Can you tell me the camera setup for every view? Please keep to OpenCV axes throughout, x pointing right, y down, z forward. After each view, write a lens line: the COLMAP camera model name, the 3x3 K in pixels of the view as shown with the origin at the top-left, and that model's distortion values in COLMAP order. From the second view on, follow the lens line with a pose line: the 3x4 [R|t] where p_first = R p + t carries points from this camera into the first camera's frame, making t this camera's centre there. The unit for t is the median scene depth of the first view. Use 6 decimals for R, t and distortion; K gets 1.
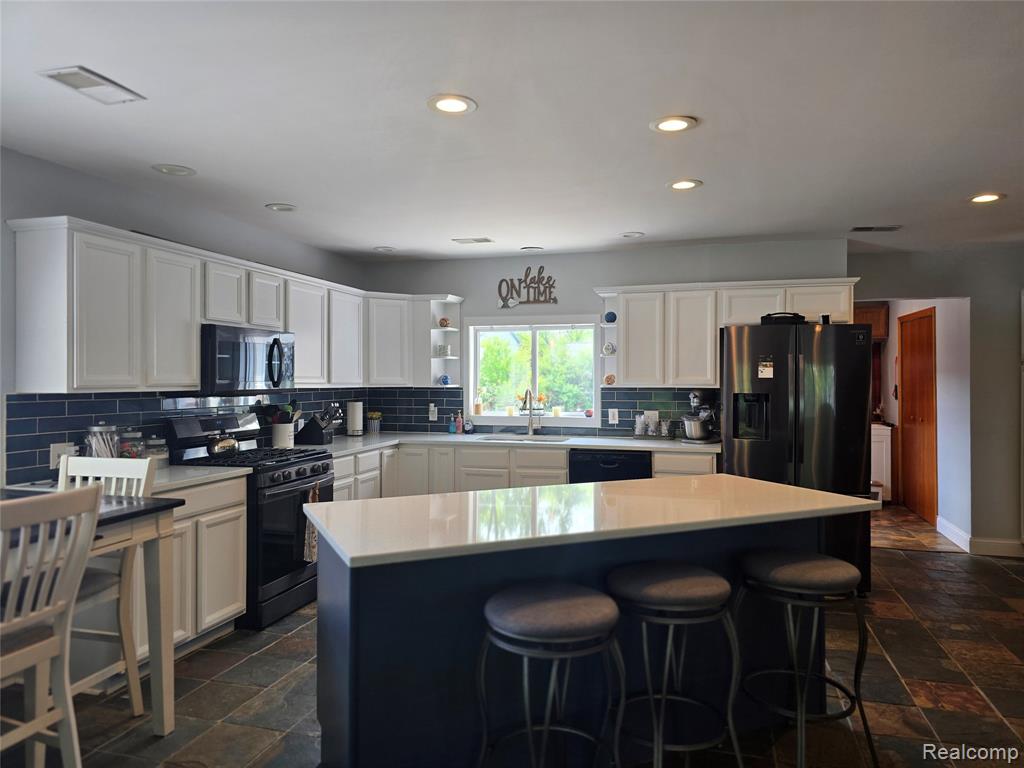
lens RADIAL K [[690.8, 0, 527.0], [0, 690.8, 379.3], [0, 0, 1]] dist [0.066866, -0.063821]
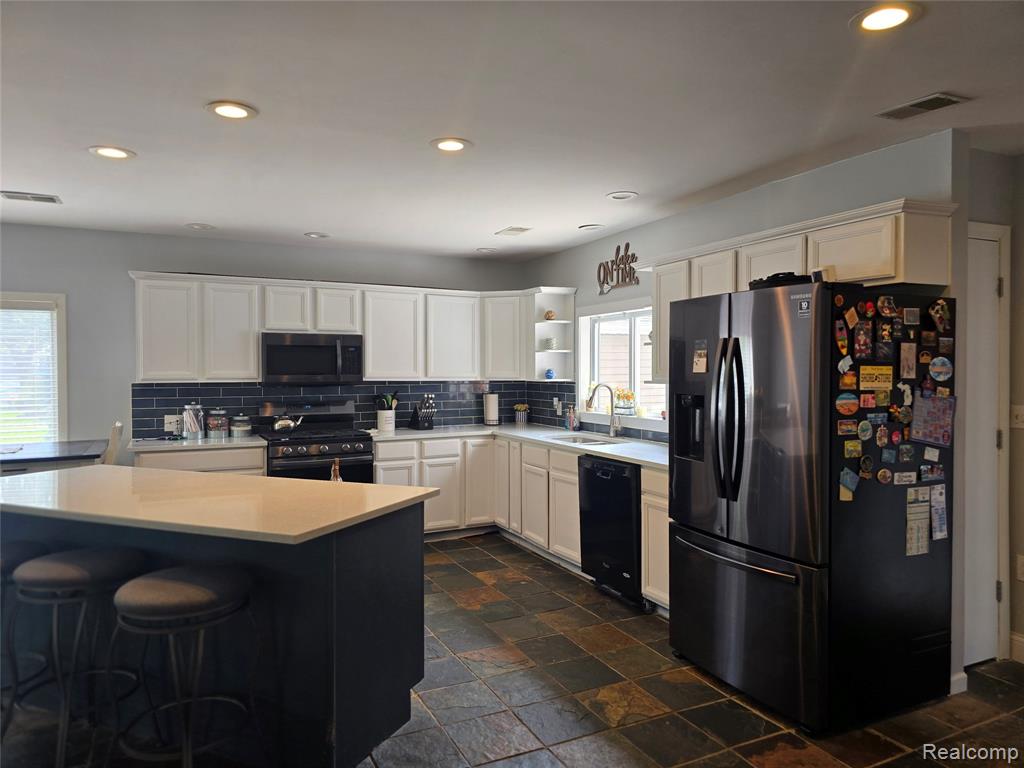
lens RADIAL K [[690.8, 0, 509.1], [0, 690.8, 381.6], [0, 0, 1]] dist [0.066866, -0.063821]
pose [[0.664202, 0.010276, -0.747483, 0.597639], [0.001674, 0.999883, 0.015233, -0.003243], [0.747552, -0.011369, 0.664106, 0.322038]]
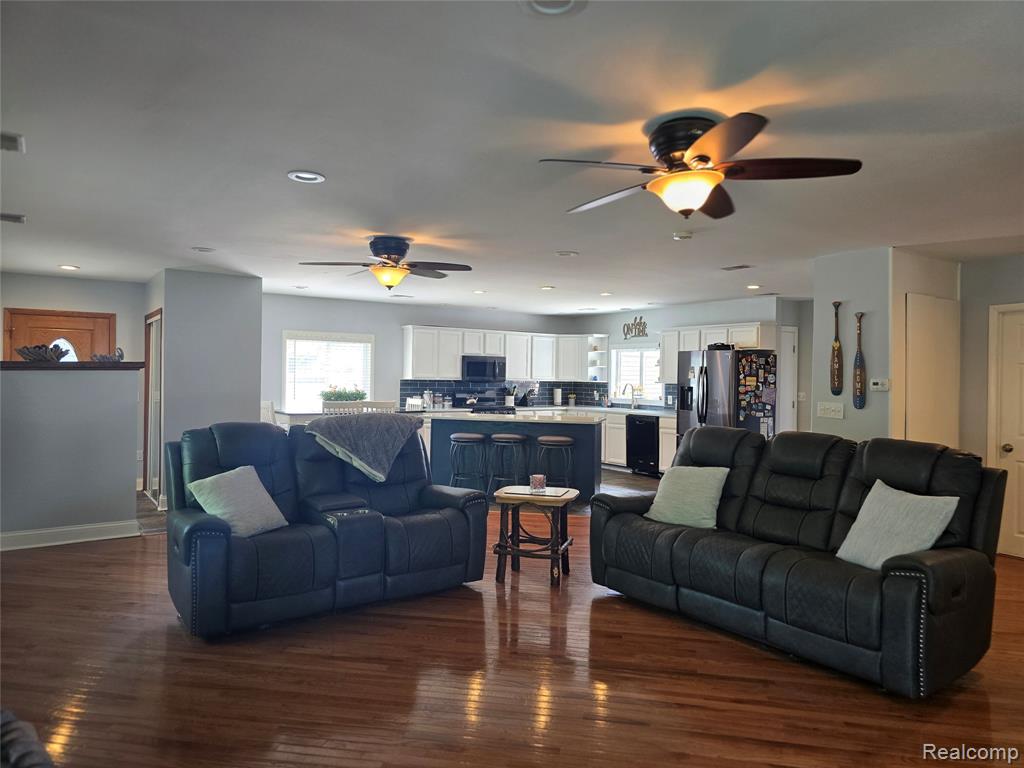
lens RADIAL K [[690.8, 0, 515.5], [0, 690.8, 378.7], [0, 0, 1]] dist [0.066866, -0.063821]
pose [[0.770052, 0.012519, -0.637859, 0.965575], [-0.015348, 0.999882, 0.001096, 0.003542], [0.637797, 0.008946, 0.770153, -0.634298]]
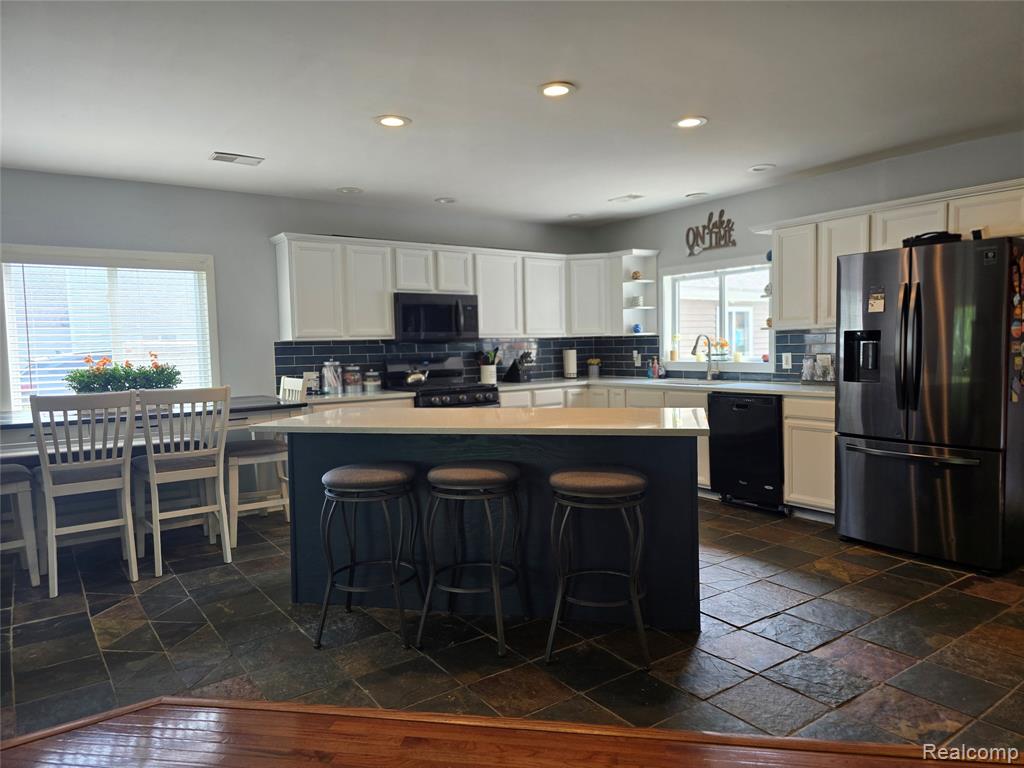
lens RADIAL K [[690.8, 0, 518.7], [0, 690.8, 390.4], [0, 0, 1]] dist [0.066866, -0.063821]
pose [[0.779788, 0.024272, -0.625573, 0.441252], [0.022283, 0.997539, 0.066480, 0.022597], [0.625647, -0.065780, 0.777328, 0.026279]]
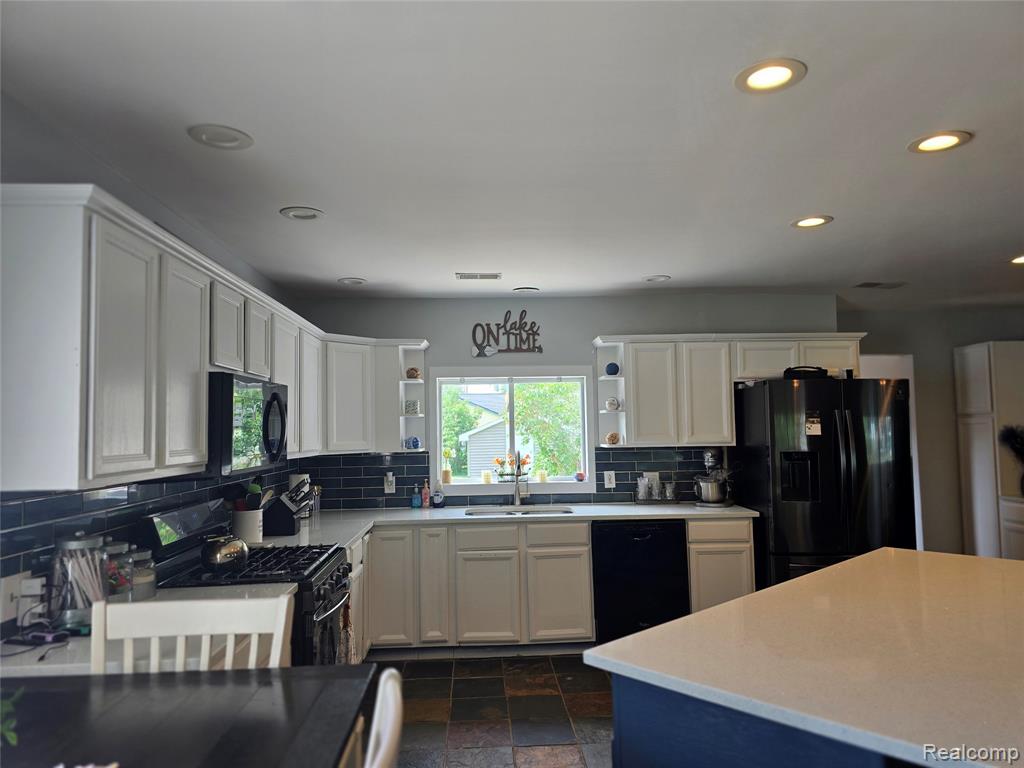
lens RADIAL K [[690.8, 0, 521.0], [0, 690.8, 387.0], [0, 0, 1]] dist [0.066866, -0.063821]
pose [[0.945829, 0.003160, 0.324649, -0.277113], [0.018200, 0.997864, -0.062735, -0.011804], [-0.324154, 0.065246, 0.943752, 0.187134]]
